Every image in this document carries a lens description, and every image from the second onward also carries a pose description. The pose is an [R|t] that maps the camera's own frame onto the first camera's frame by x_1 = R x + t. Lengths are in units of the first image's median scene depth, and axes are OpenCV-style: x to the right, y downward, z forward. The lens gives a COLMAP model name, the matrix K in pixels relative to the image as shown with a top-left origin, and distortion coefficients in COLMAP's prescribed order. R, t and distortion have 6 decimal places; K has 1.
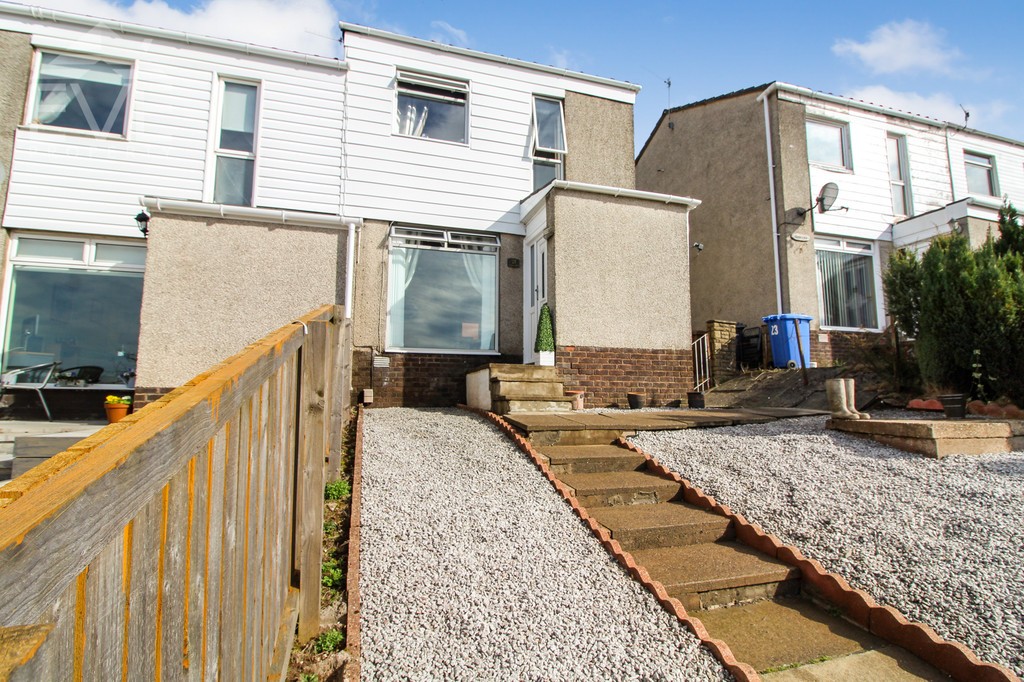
lens RADIAL K [[503.6, 0, 515.6], [0, 503.6, 344.2], [0, 0, 1]] dist [-0.018808, -0.000988]
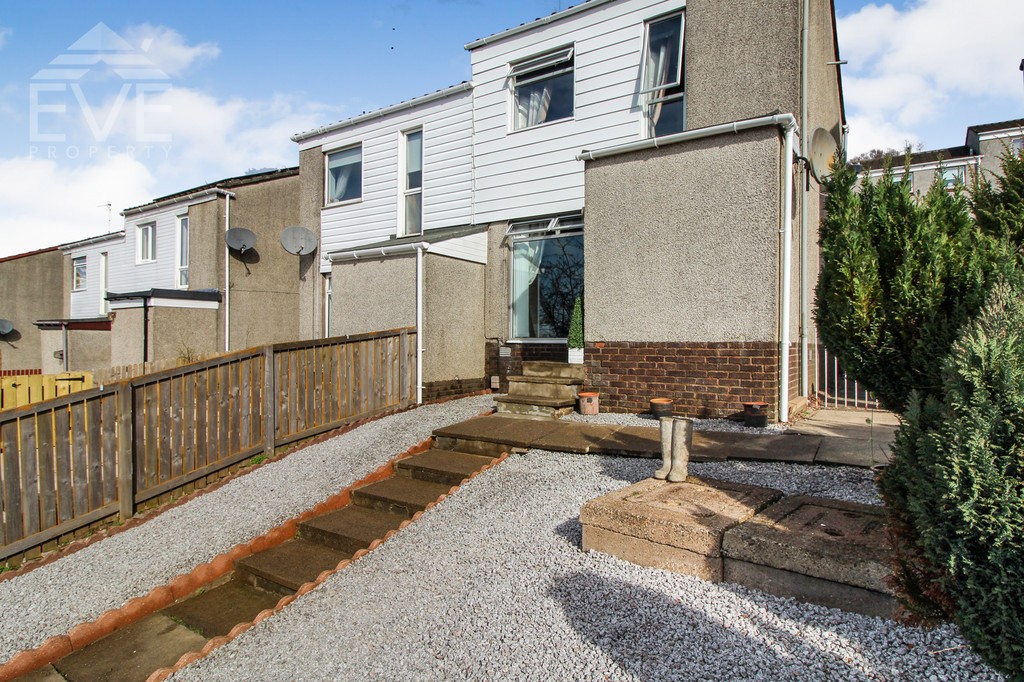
lens RADIAL K [[576.1, 0, 512.0], [0, 576.1, 341.0], [0, 0, 1]] dist [0.004837, 0.000284]
pose [[0.626121, -0.001519, -0.779724, 0.758409], [0.081081, 0.994704, 0.063171, -0.070031], [0.775499, -0.102774, 0.622928, 0.231989]]
